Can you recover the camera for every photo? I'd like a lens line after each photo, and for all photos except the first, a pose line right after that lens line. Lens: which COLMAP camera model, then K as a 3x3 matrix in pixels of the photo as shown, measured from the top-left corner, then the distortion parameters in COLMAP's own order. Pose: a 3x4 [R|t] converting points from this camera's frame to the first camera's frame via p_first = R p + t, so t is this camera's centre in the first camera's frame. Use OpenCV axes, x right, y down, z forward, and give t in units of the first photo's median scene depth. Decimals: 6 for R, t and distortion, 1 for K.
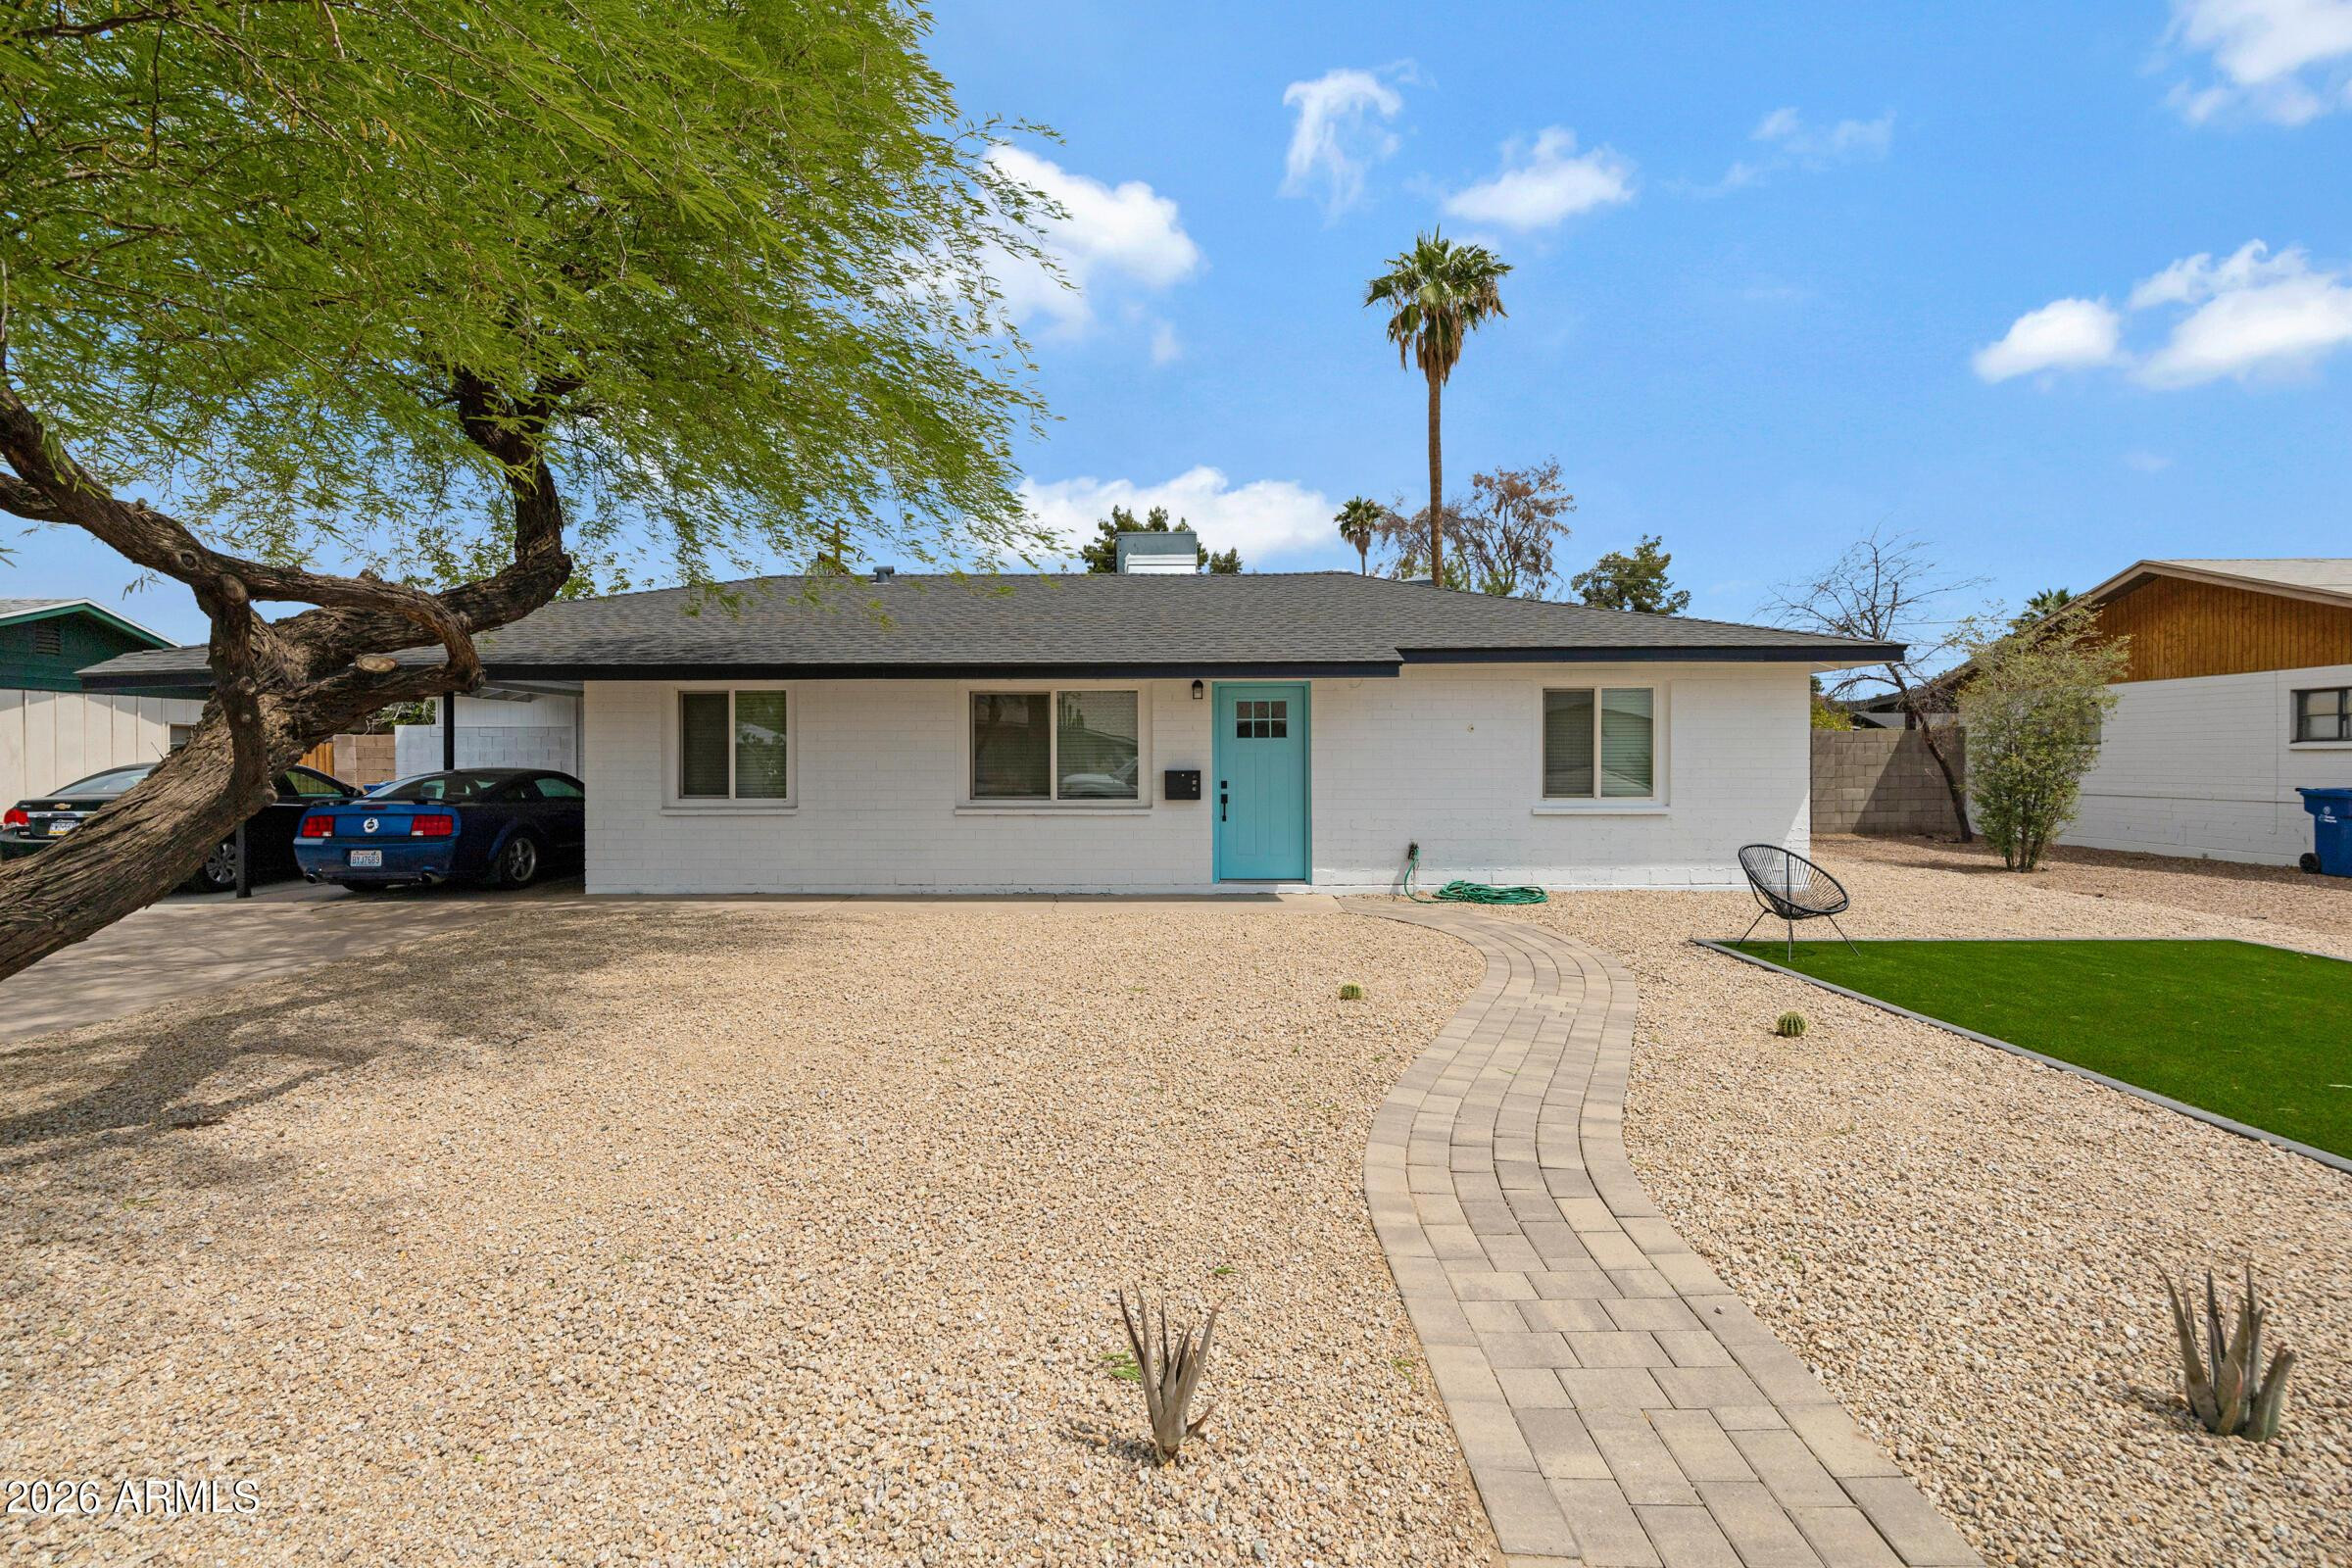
lens RADIAL K [[1073.5, 0, 1163.5], [0, 1073.5, 770.7], [0, 0, 1]] dist [0.000891, 0.000276]
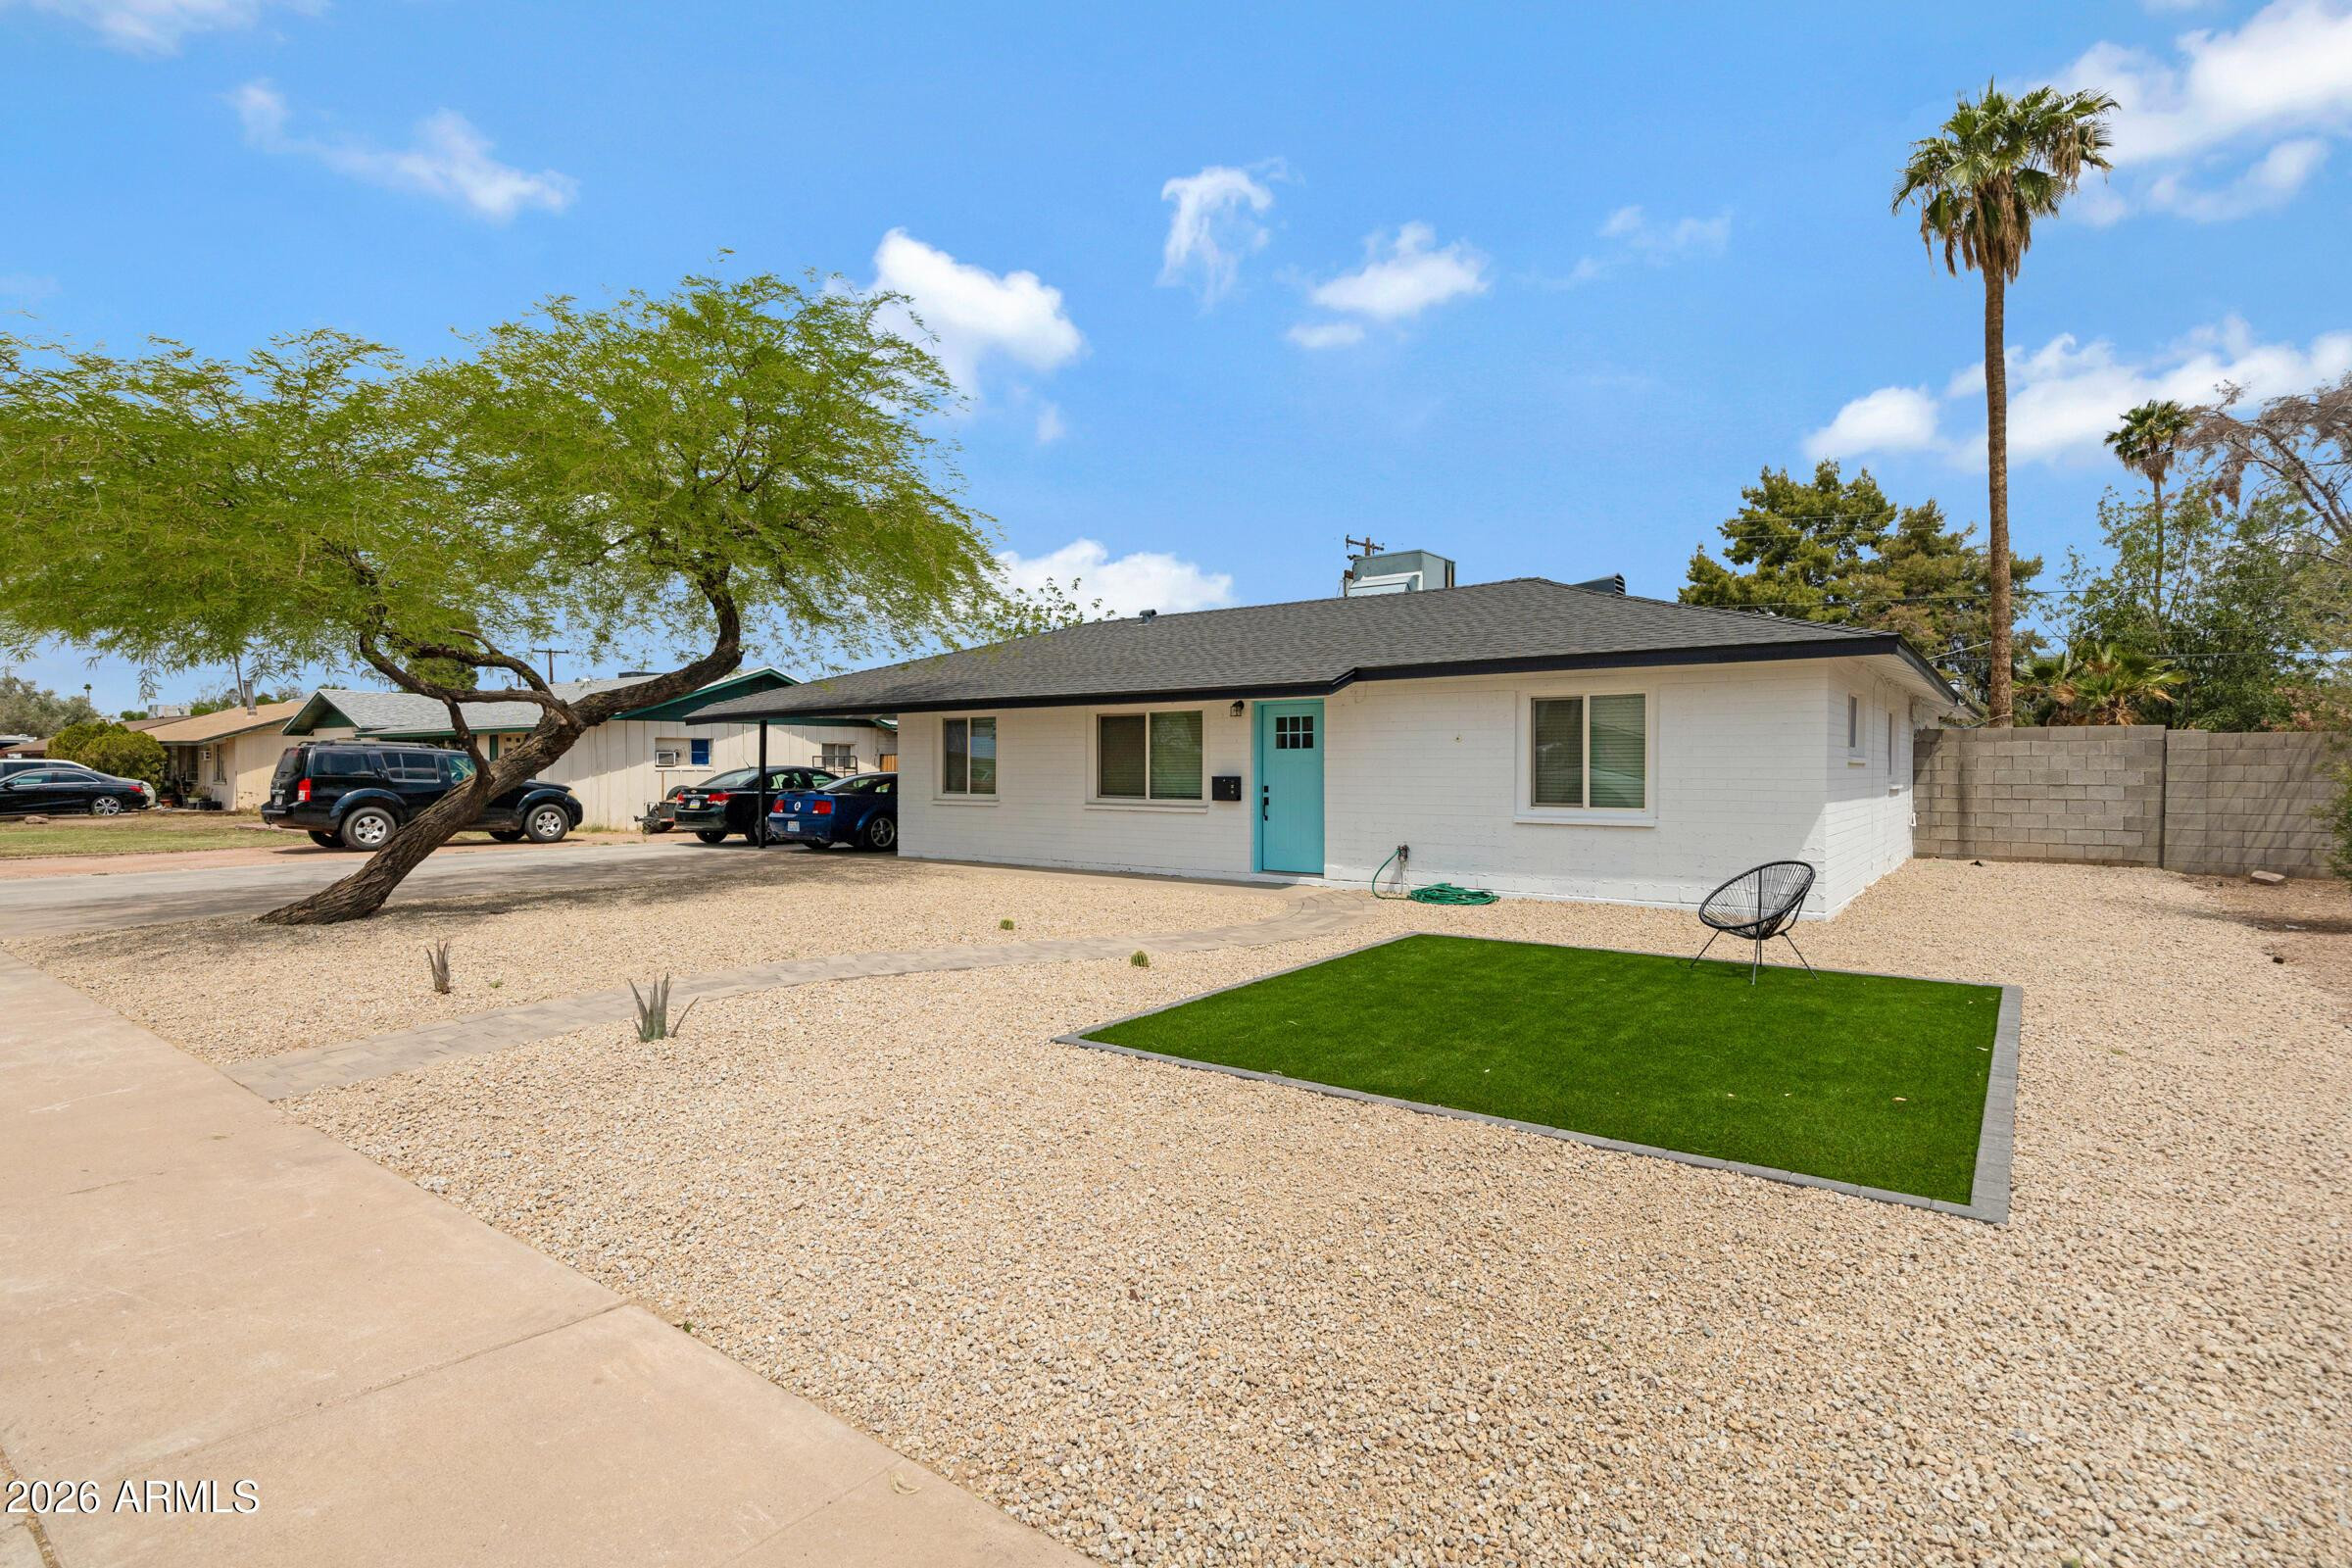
lens RADIAL K [[1178.6, 0, 1176.0], [0, 1178.6, 784.0], [0, 0, 1]] dist [0.029168, 0.000214]
pose [[0.805069, 0.011865, -0.593062, 0.742574], [-0.011502, 0.999924, 0.004392, 0.003224], [0.593069, 0.003285, 0.805145, -0.089423]]
